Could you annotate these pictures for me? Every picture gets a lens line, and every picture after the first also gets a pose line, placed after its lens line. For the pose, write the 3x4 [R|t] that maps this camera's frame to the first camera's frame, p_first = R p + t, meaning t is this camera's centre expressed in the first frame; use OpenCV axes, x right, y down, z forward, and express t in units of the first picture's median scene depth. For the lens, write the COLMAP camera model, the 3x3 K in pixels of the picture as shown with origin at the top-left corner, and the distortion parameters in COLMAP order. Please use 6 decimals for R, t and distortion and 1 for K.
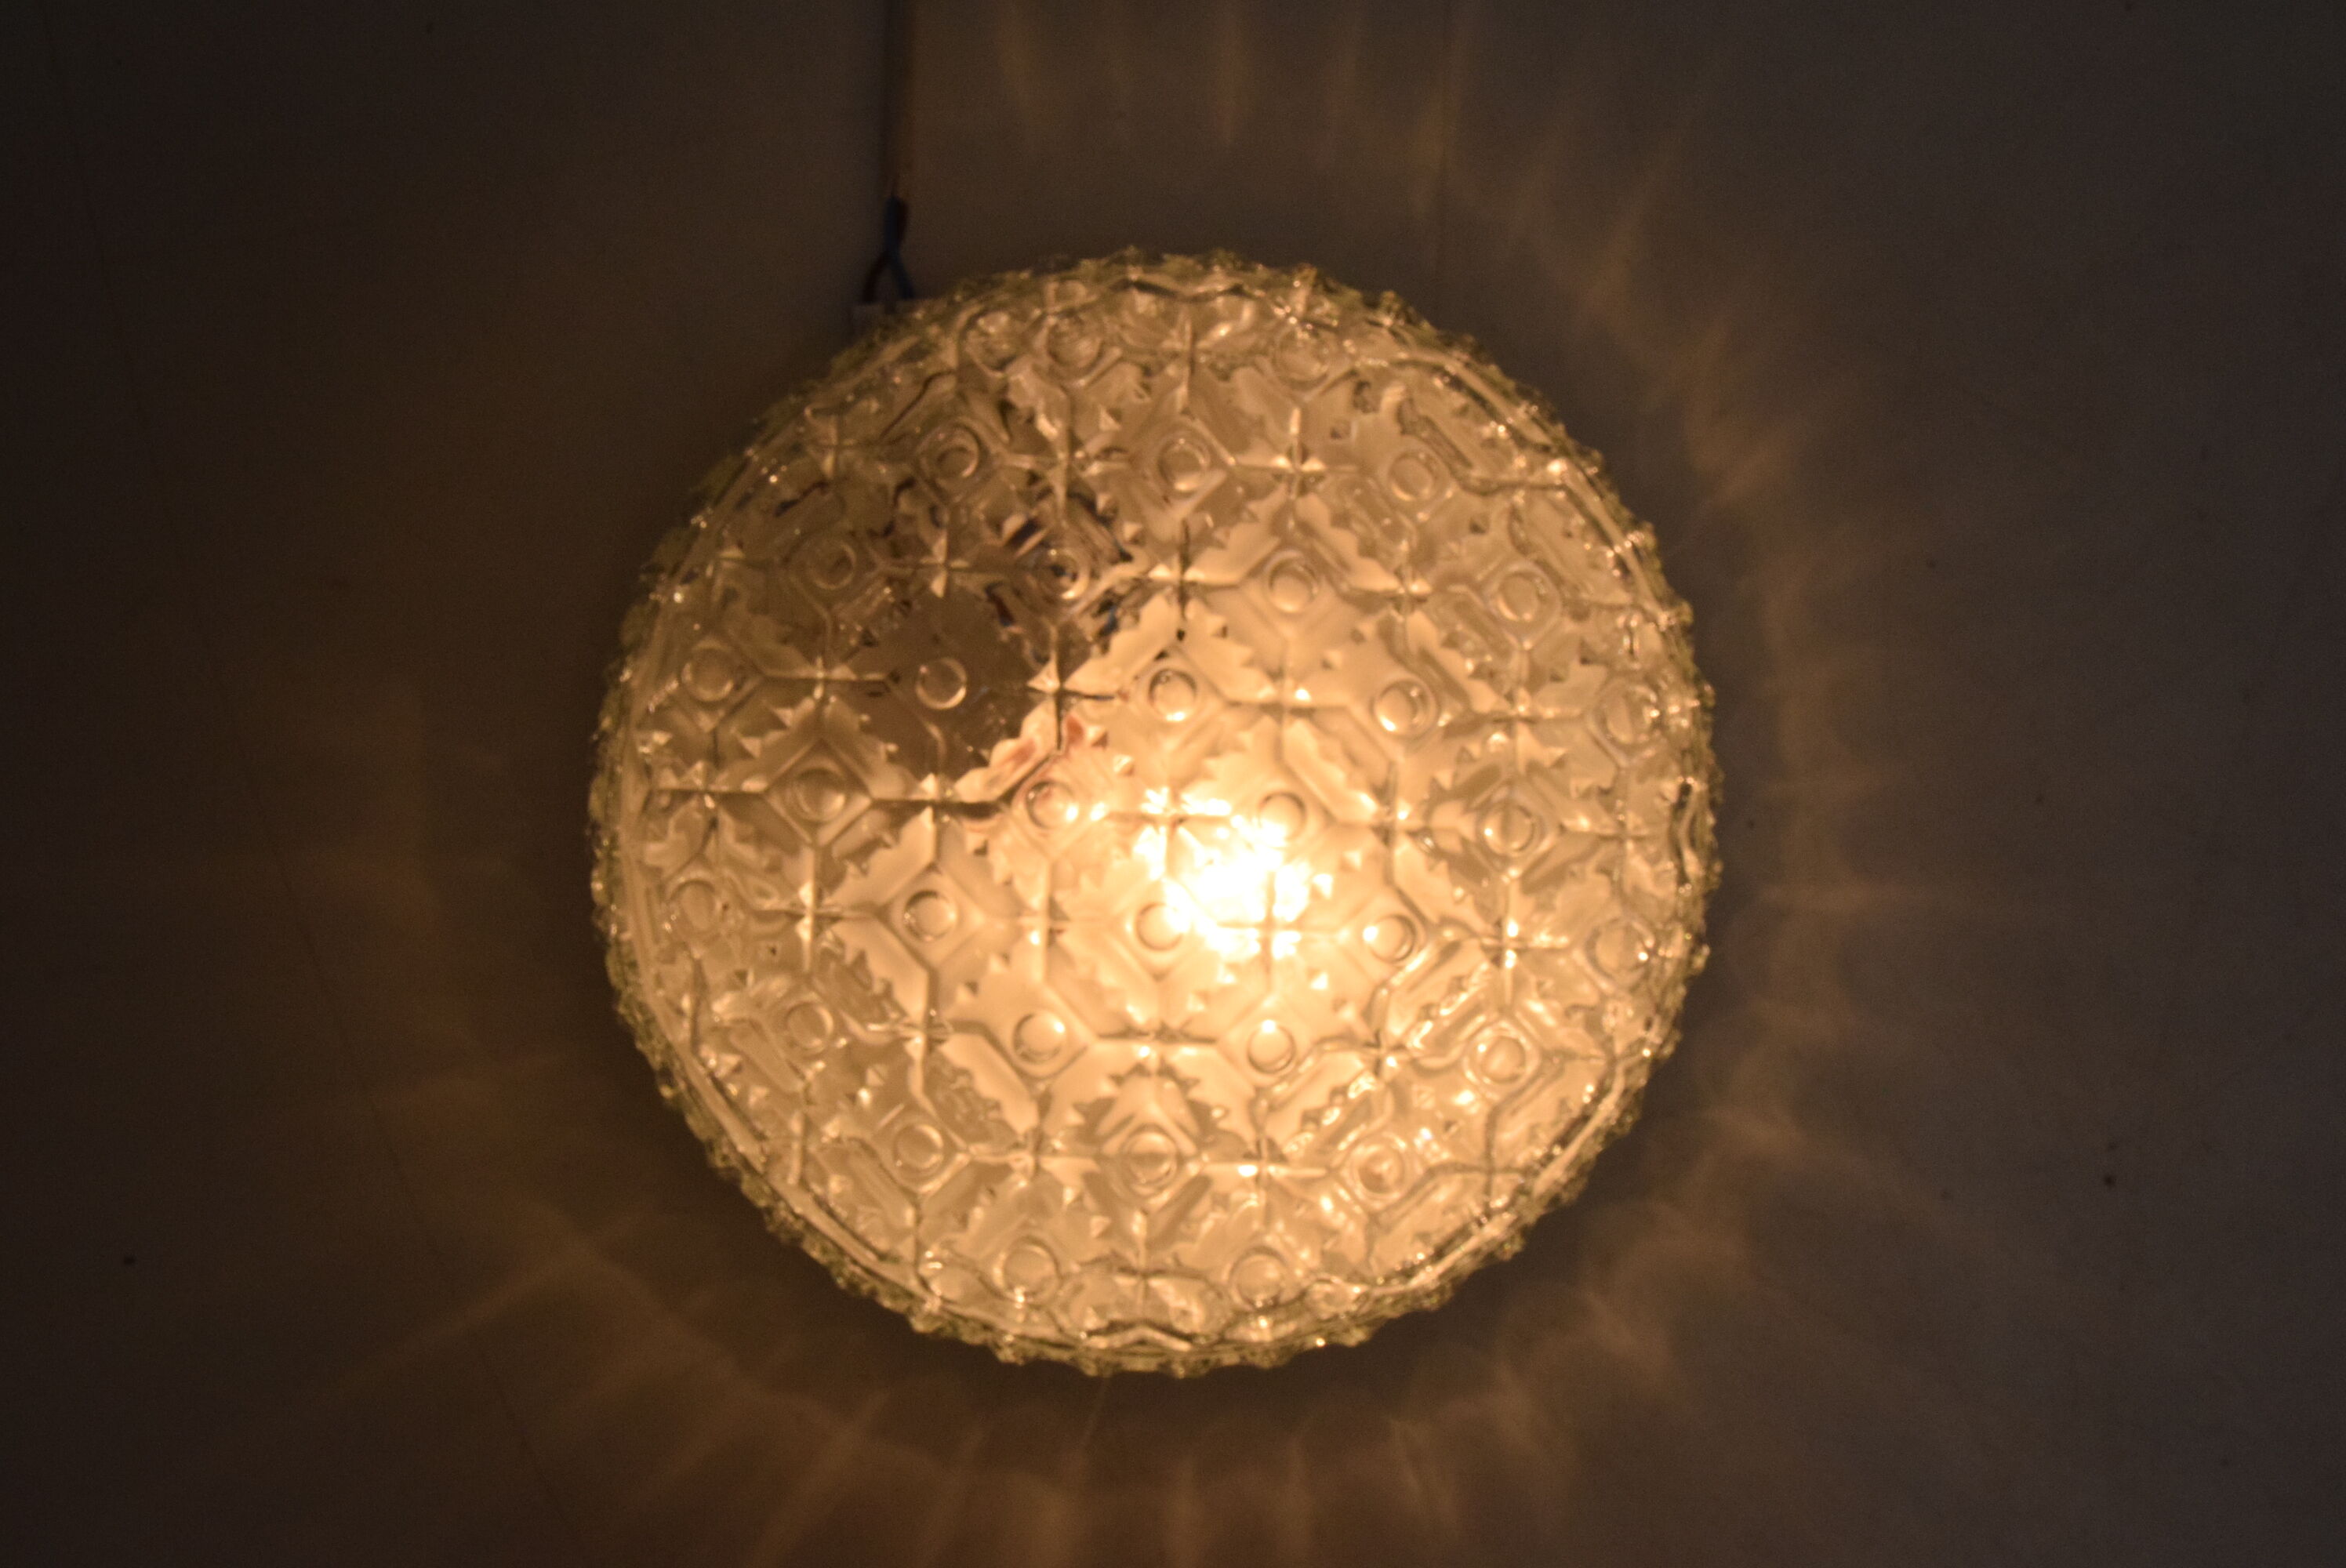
lens RADIAL K [[4761.8, 0, 1173.0], [0, 4761.8, 784.0], [0, 0, 1]] dist [-0.031037, 0.011877]
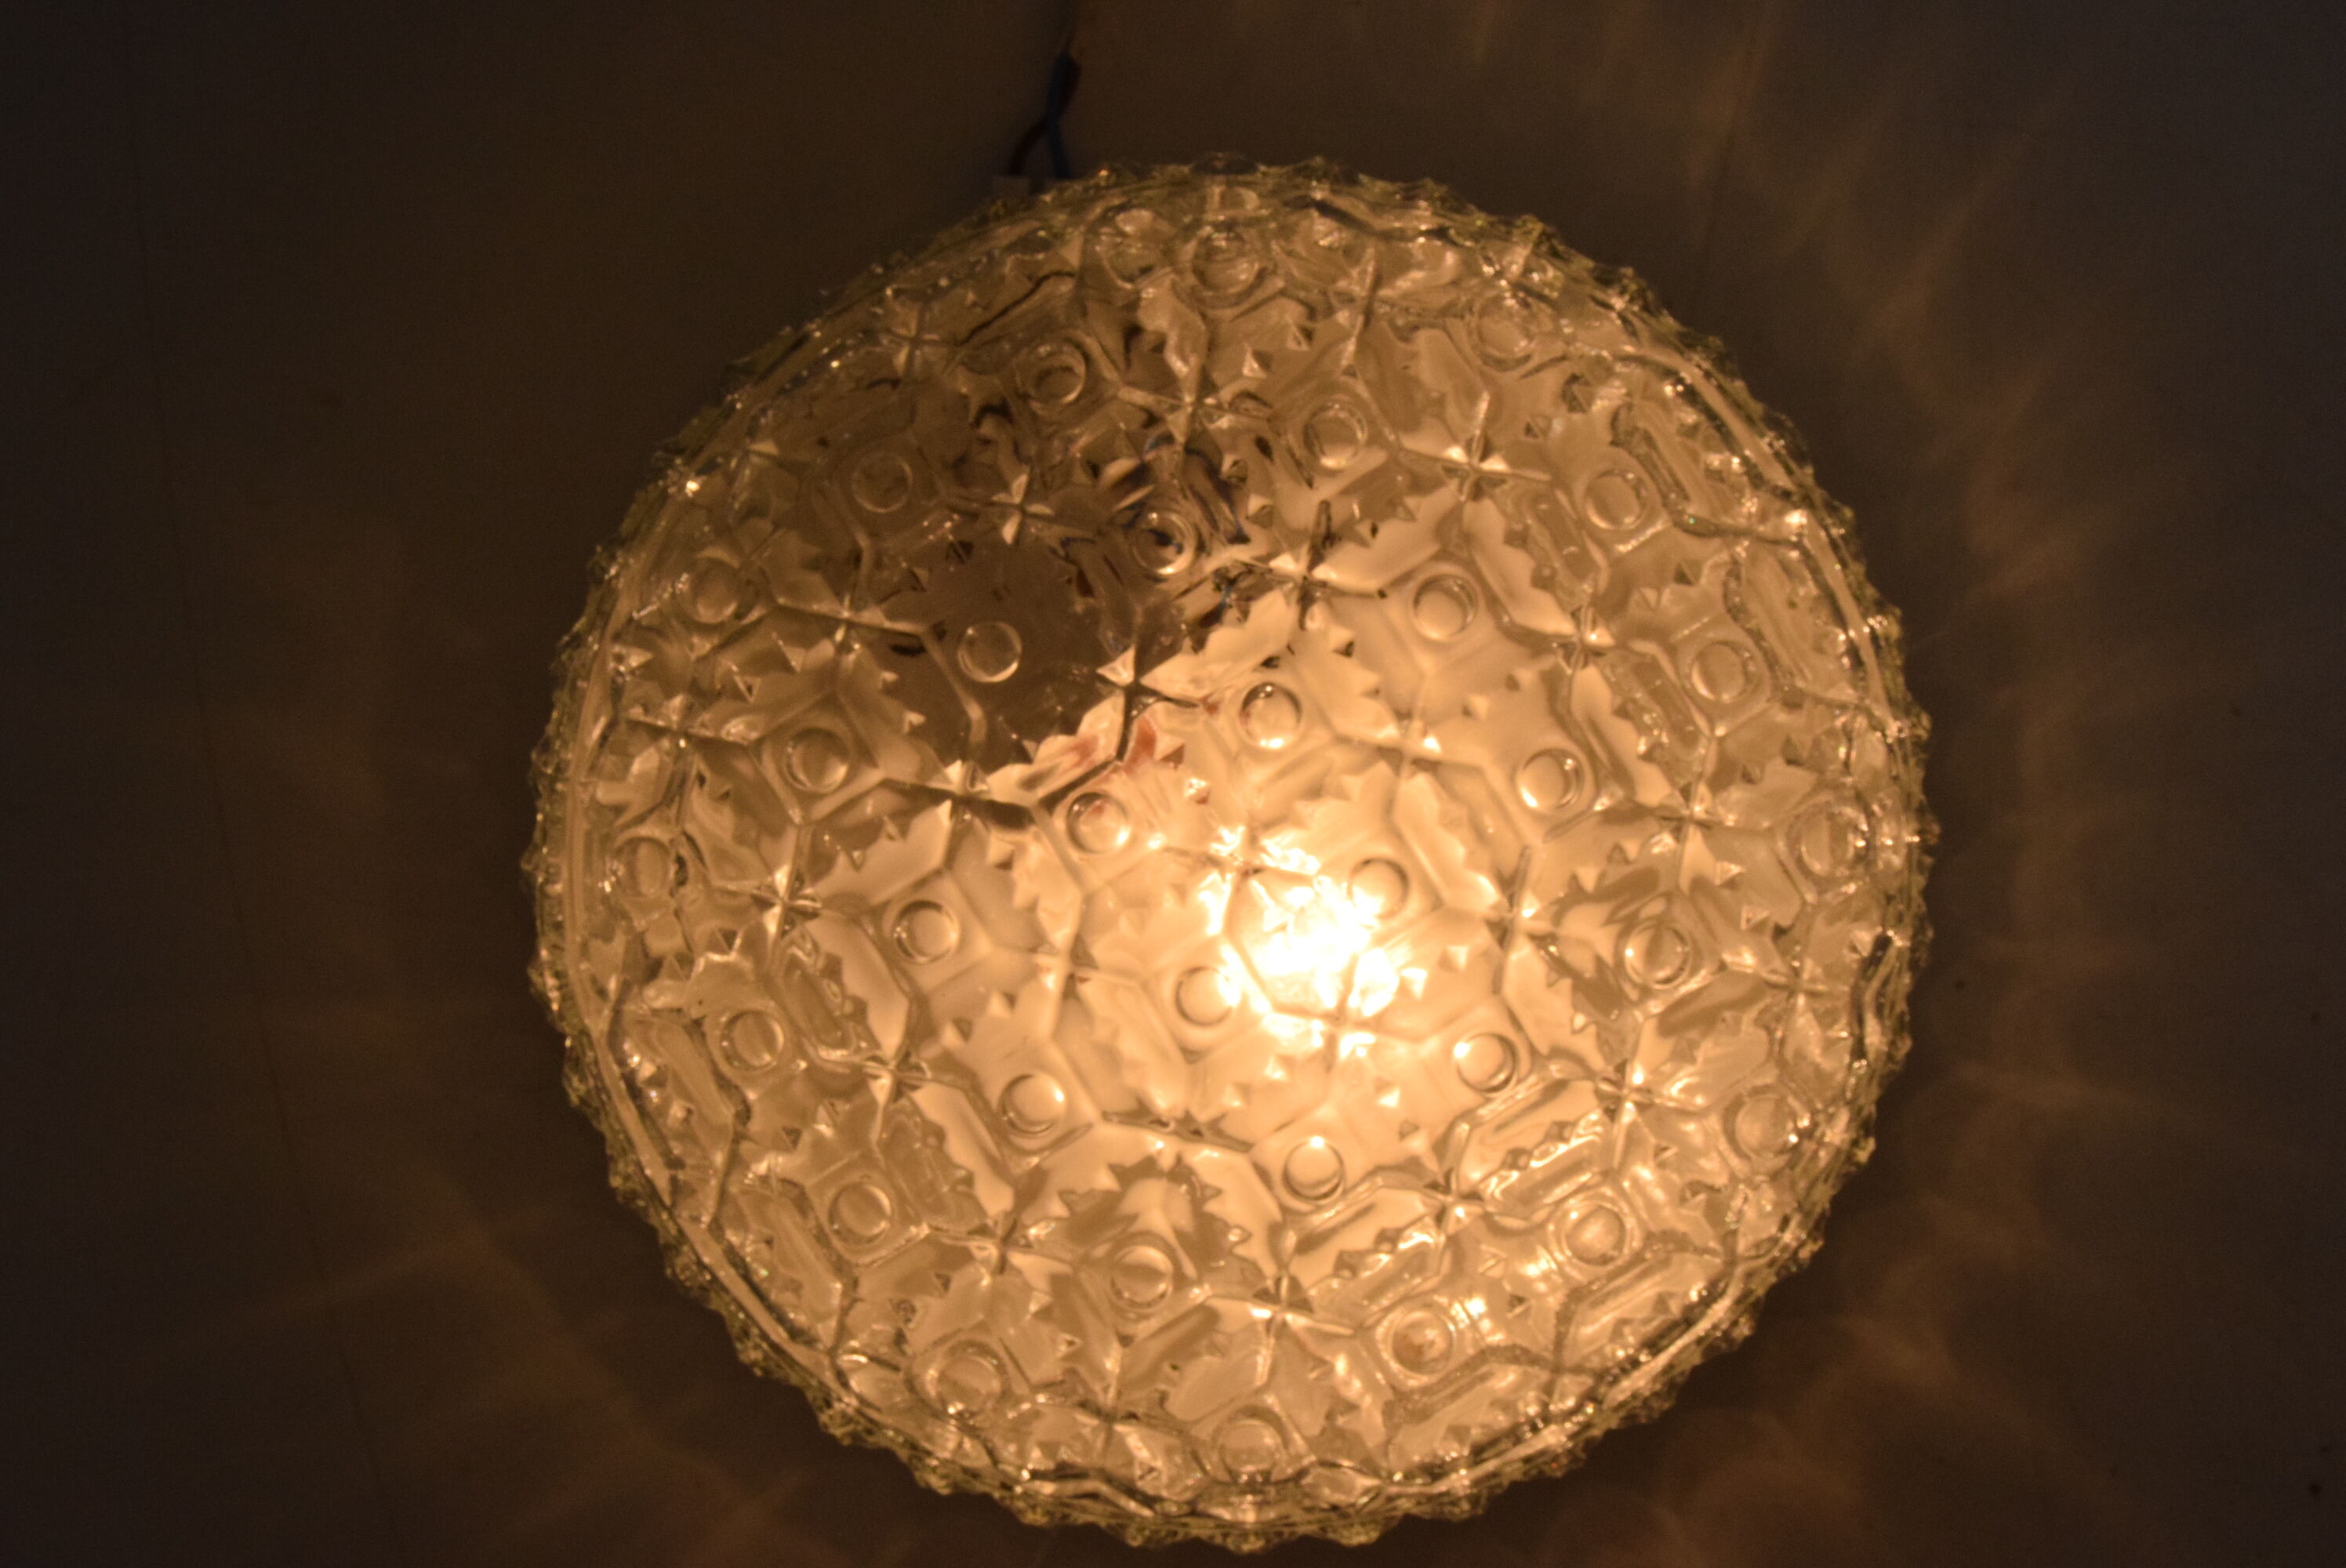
lens RADIAL K [[4761.8, 0, 1173.0], [0, 4761.8, 784.0], [0, 0, 1]] dist [-0.031037, 0.011877]
pose [[0.982901, 0.176993, -0.050782, 0.026331], [-0.176375, 0.984186, 0.016433, -0.017515], [0.052887, -0.007195, 0.998575, 0.194814]]
